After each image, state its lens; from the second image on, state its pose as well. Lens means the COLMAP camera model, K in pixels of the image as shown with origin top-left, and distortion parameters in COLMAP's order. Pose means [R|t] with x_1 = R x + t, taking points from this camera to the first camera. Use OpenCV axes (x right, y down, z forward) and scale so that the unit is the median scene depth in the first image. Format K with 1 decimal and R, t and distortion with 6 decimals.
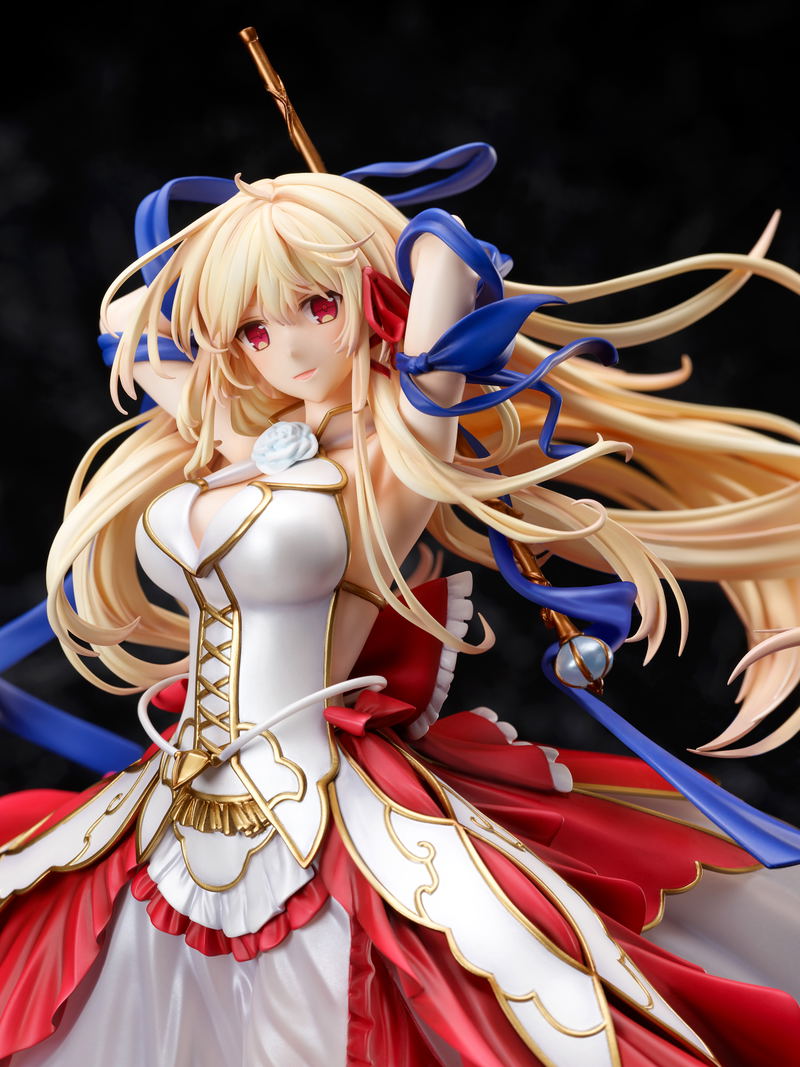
lens RADIAL K [[3642.0, 0, 400.0], [0, 3642.0, 533.5], [0, 0, 1]] dist [0.196842, -1.399856]
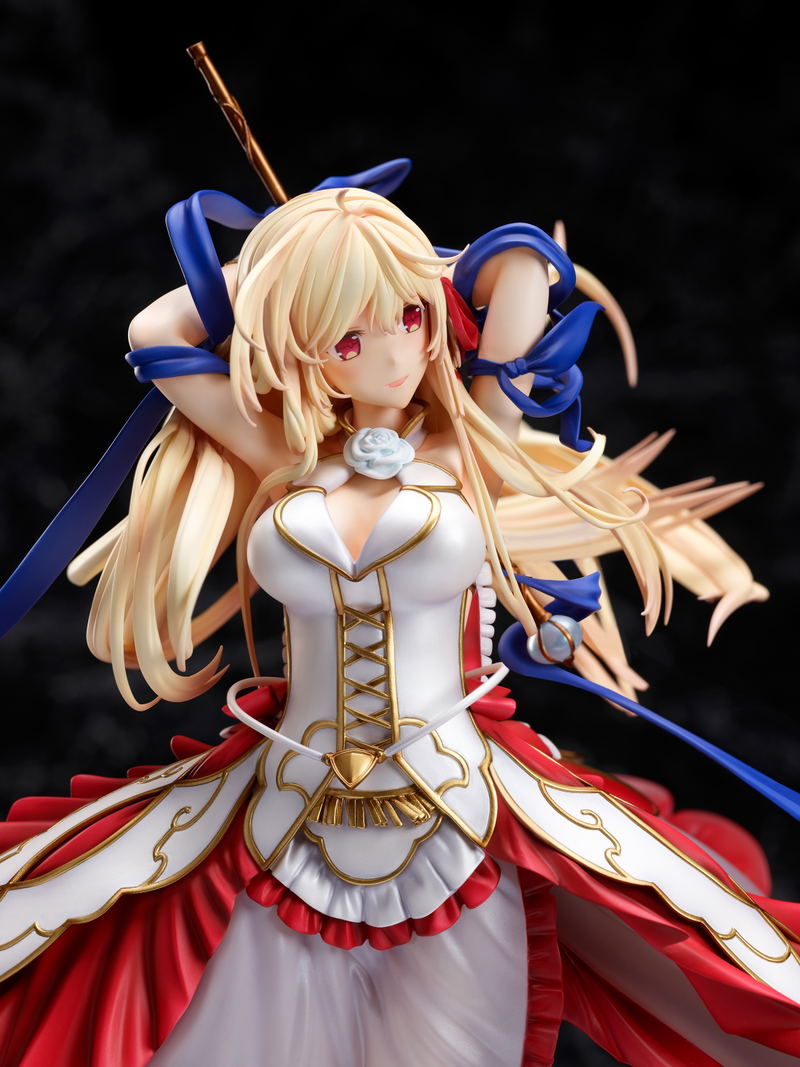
lens RADIAL K [[3642.0, 0, 400.0], [0, 3642.0, 533.5], [0, 0, 1]] dist [0.196842, -1.399856]
pose [[0.707328, -0.060989, 0.704249, -0.766317], [0.052451, 0.998053, 0.033752, -0.035518], [-0.704937, 0.013065, 0.709150, 0.259784]]
